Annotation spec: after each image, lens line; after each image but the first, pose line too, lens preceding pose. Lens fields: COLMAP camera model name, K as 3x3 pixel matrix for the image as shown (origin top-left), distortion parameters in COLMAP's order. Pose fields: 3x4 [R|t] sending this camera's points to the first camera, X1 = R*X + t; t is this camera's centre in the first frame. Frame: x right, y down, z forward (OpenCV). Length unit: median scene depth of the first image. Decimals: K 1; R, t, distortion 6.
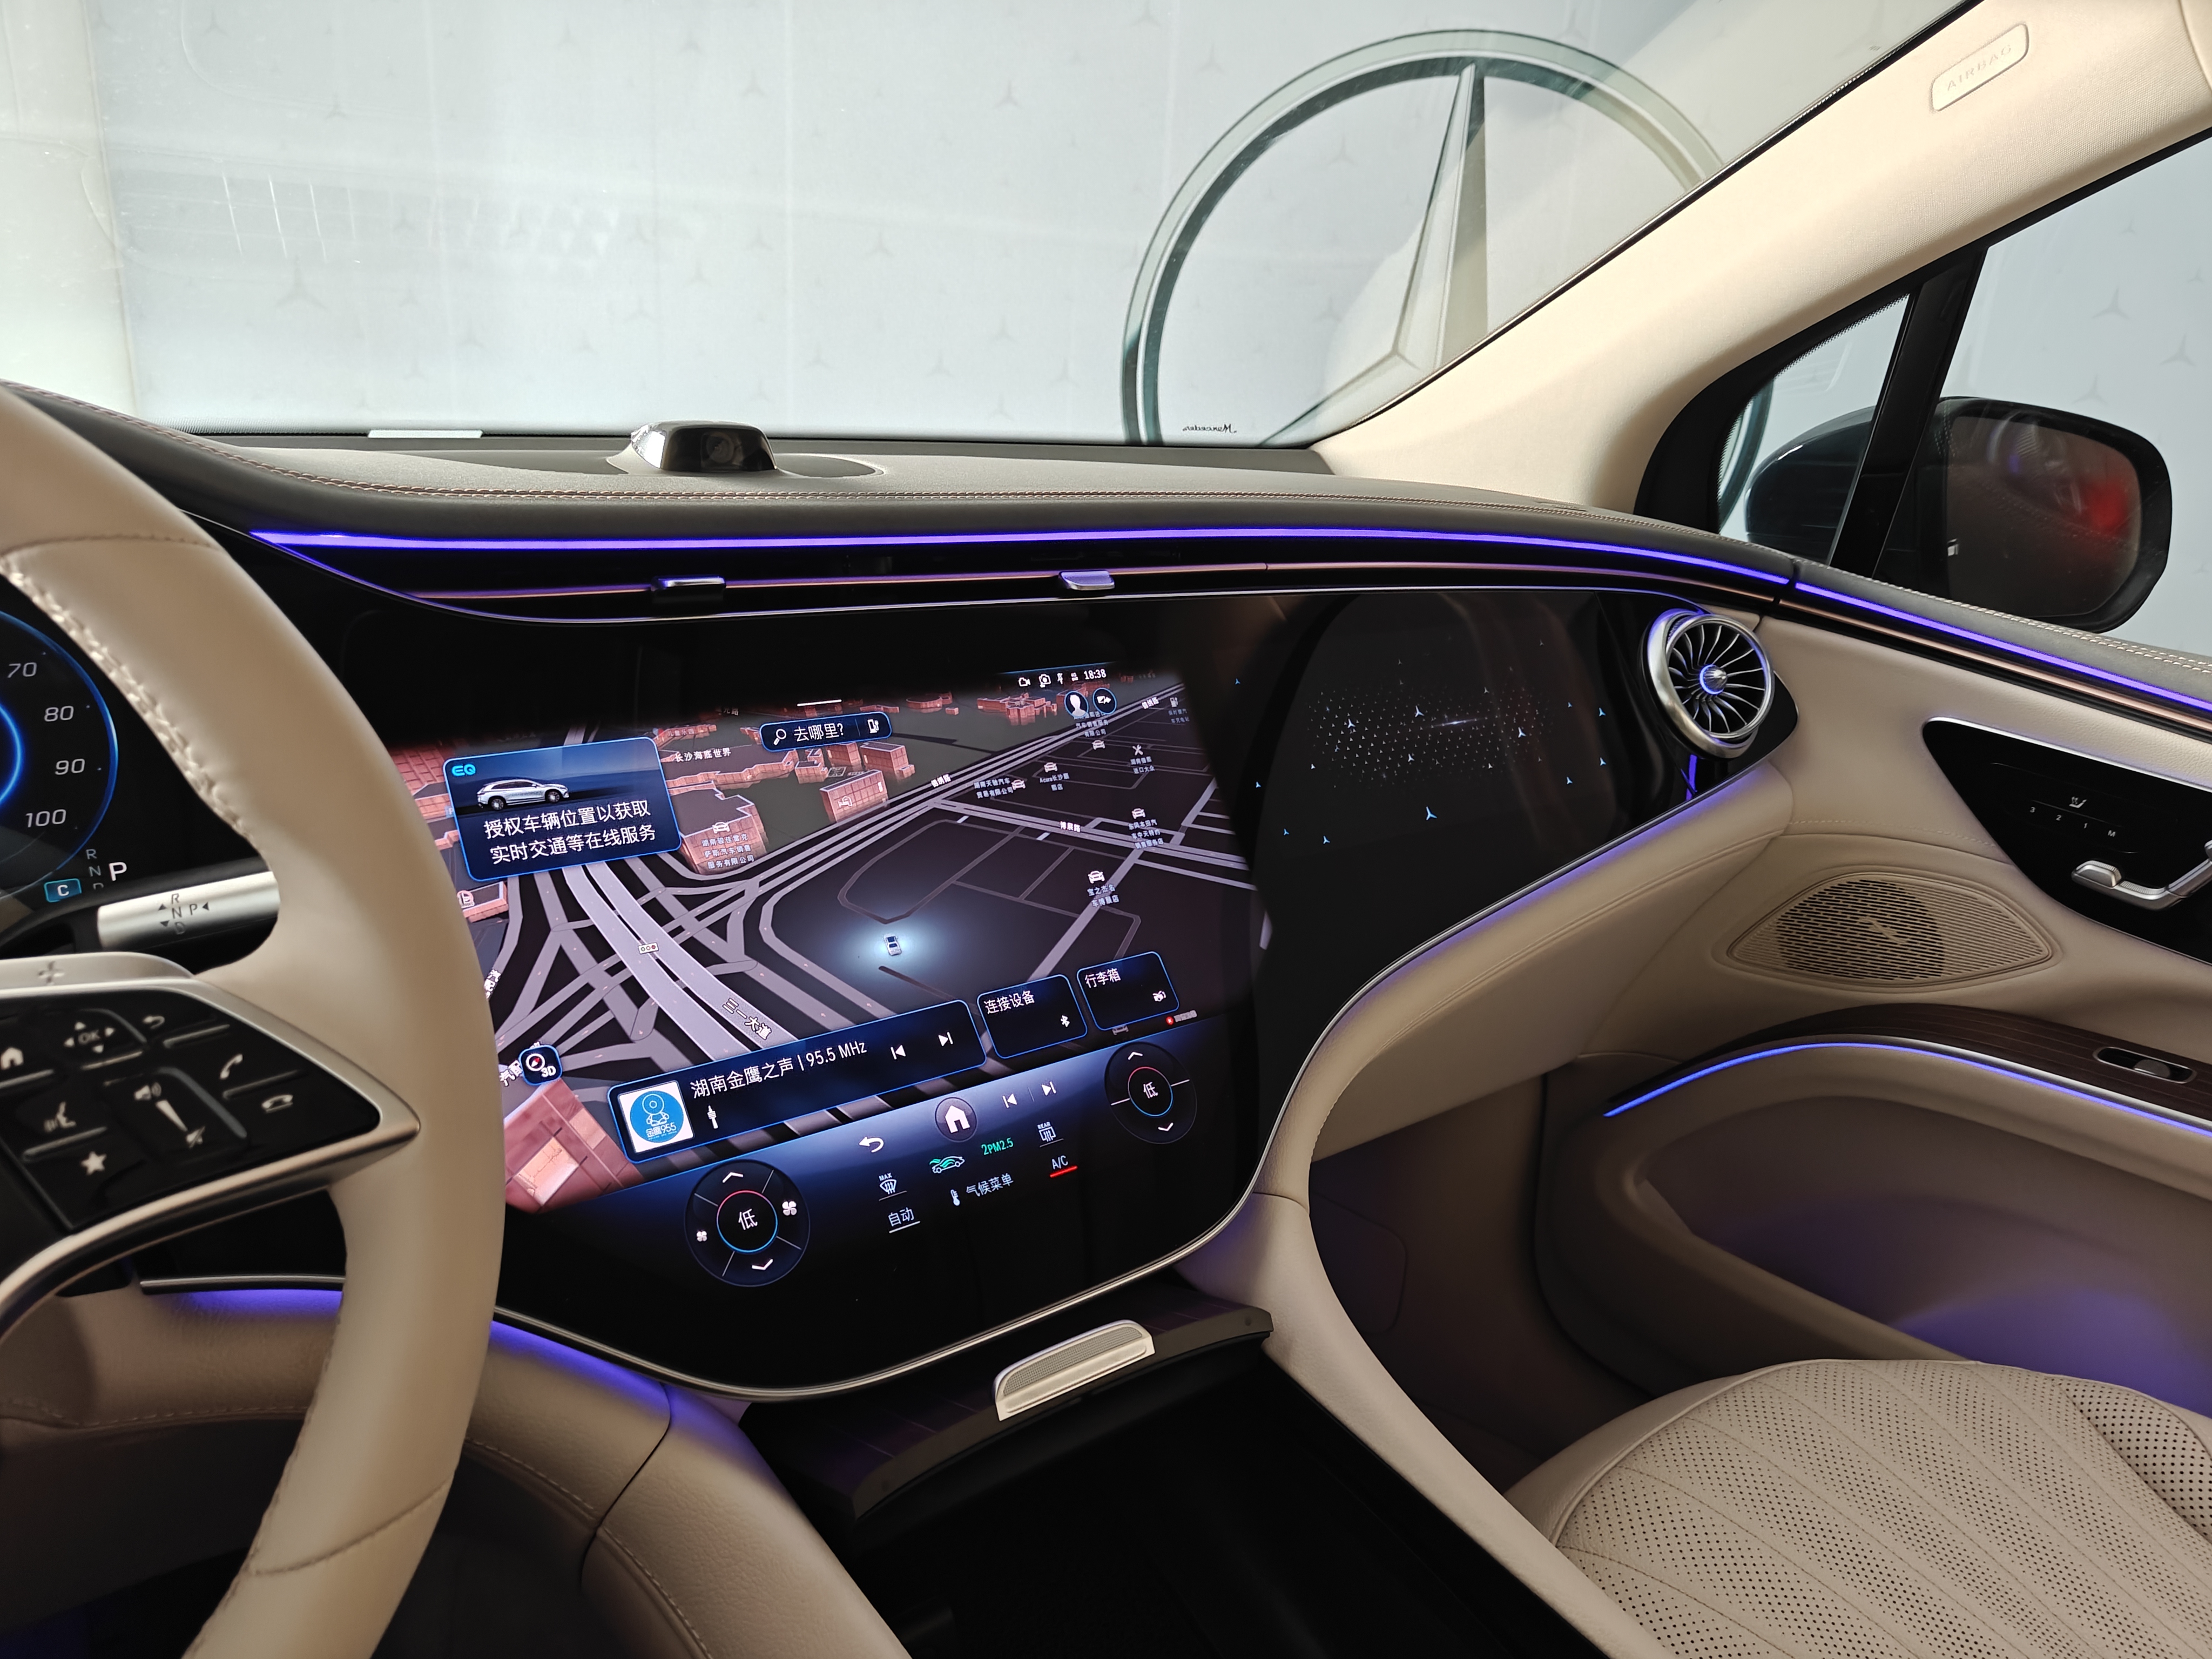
lens RADIAL K [[1556.5, 0, 1073.5], [0, 1556.5, 797.6], [0, 0, 1]] dist [0.025399, -0.014995]
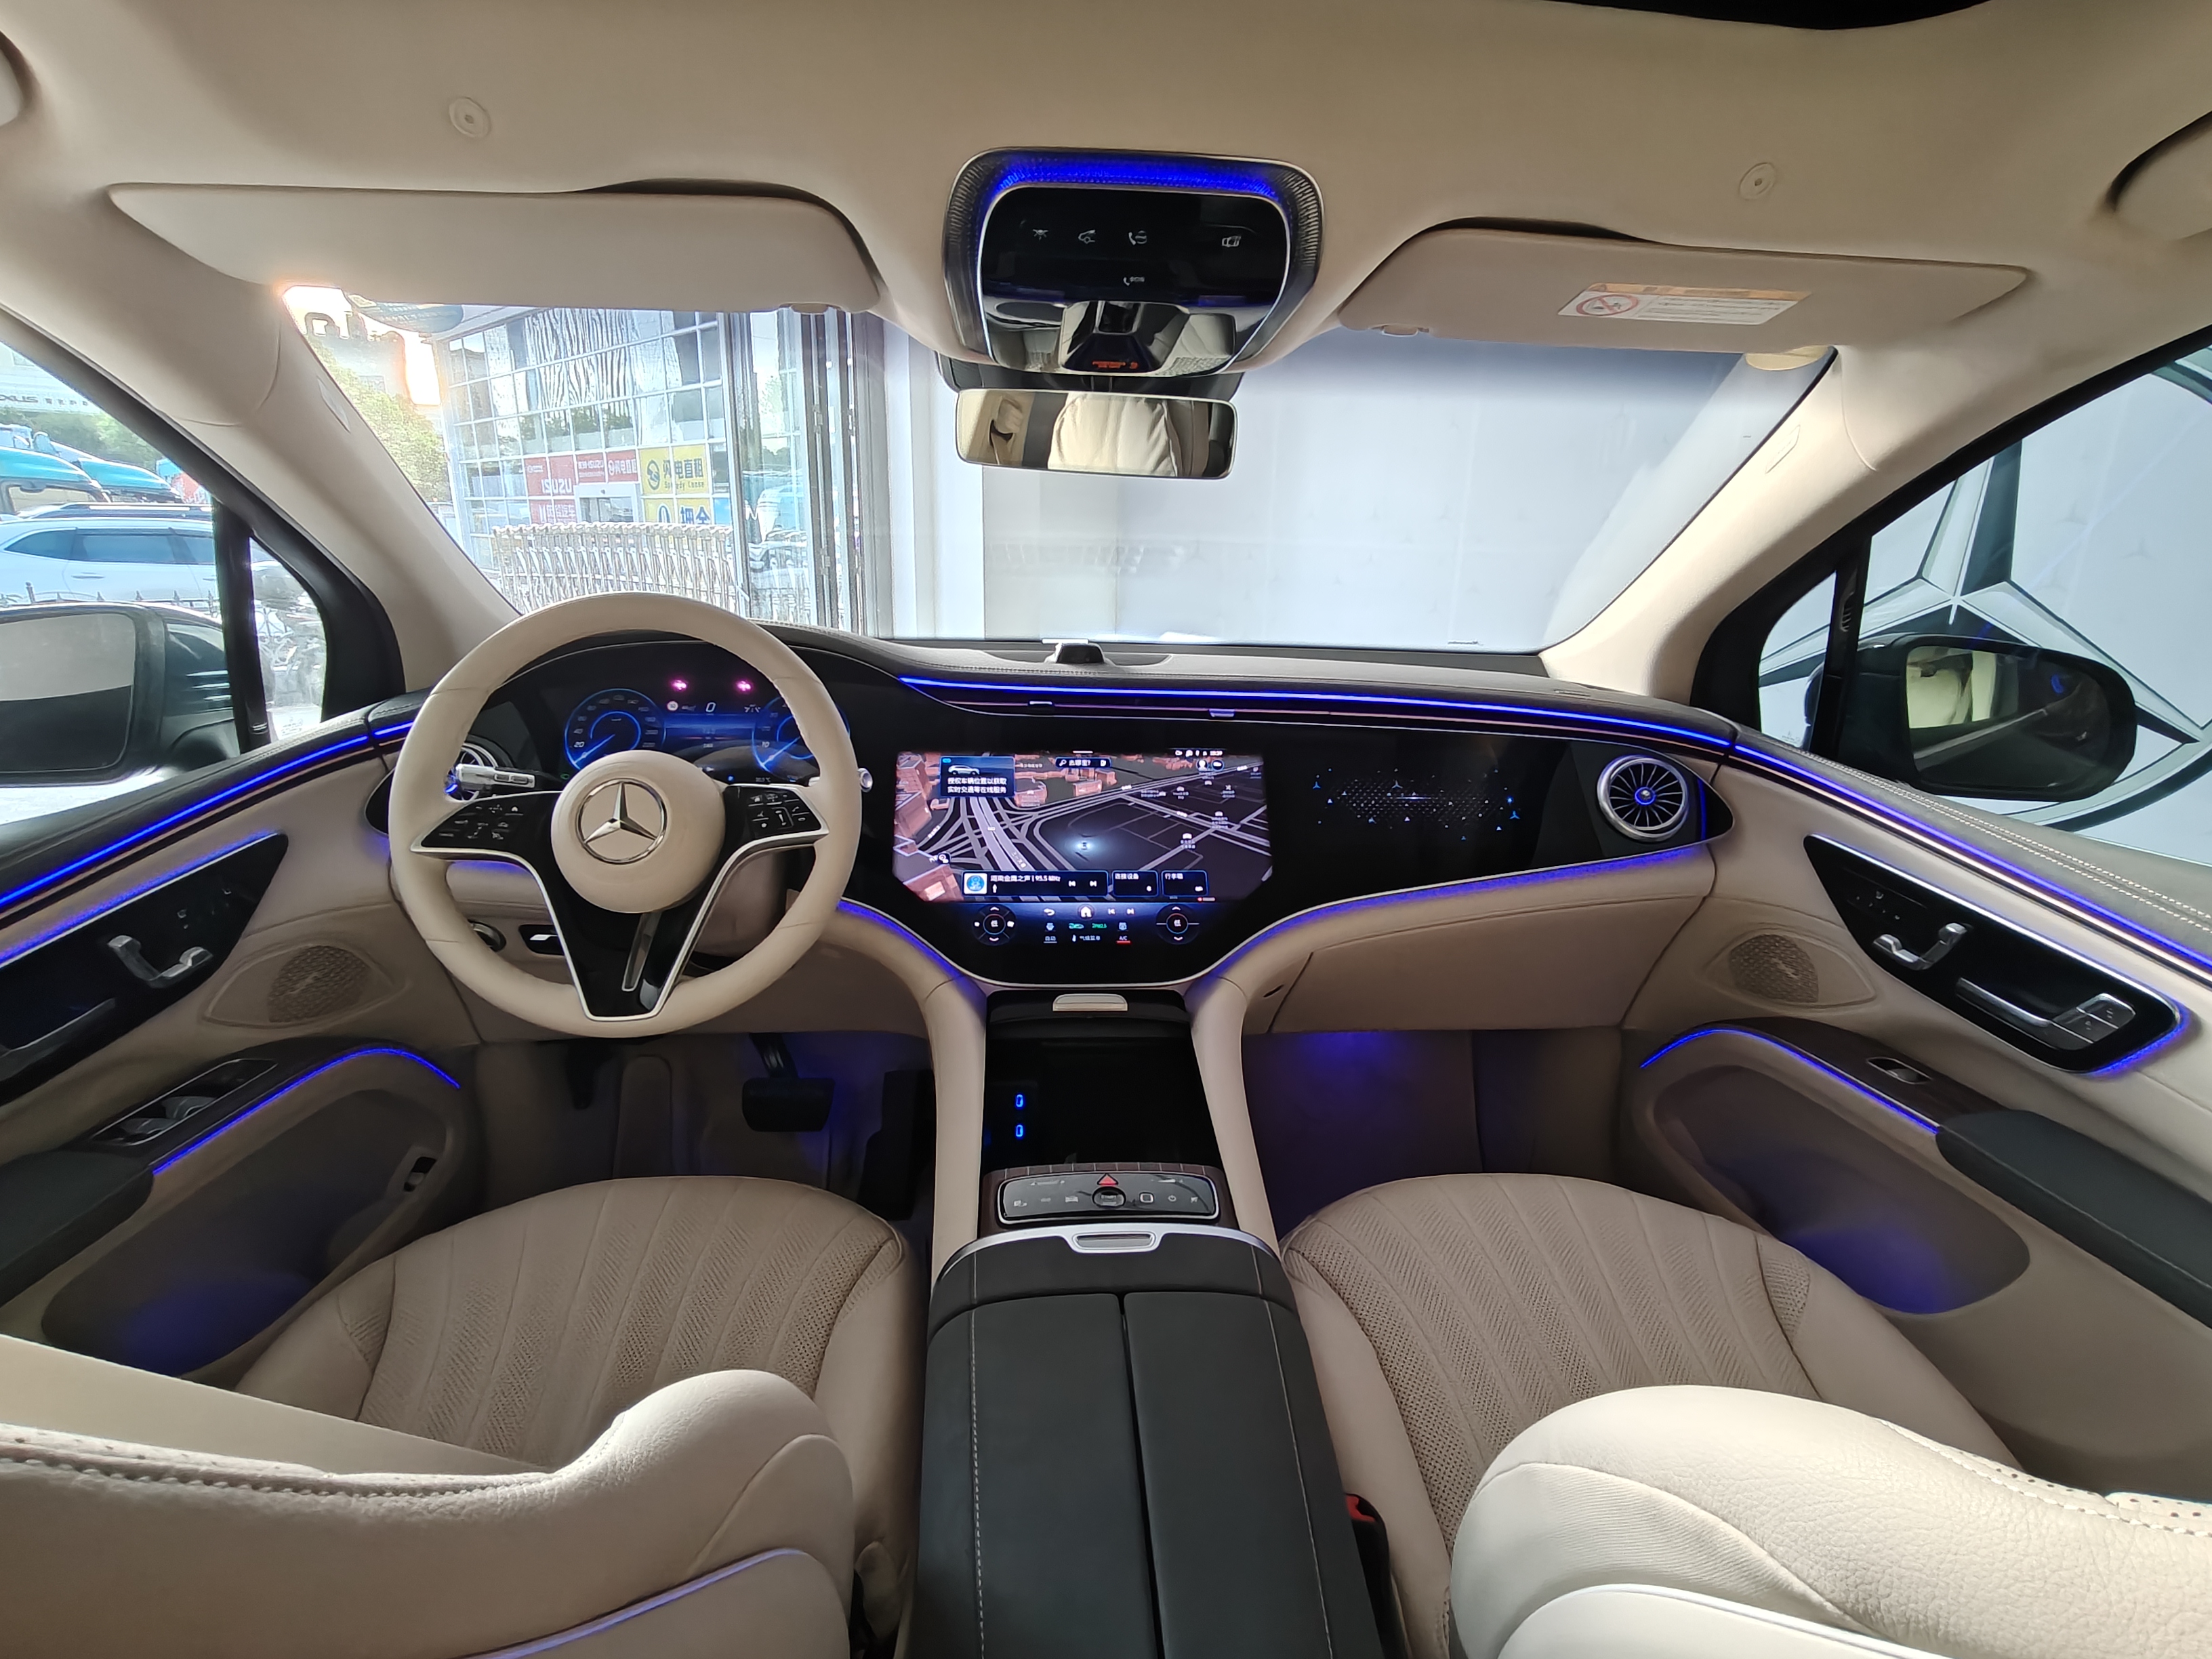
lens RADIAL K [[1047.8, 0, 1106.7], [0, 1047.8, 812.5], [0, 0, 1]] dist [0.004980, 0.000643]
pose [[0.828650, 0.106010, -0.549637, 0.881987], [-0.135022, 0.990764, -0.012471, 0.058320], [0.543238, 0.084547, 0.835311, -0.447327]]
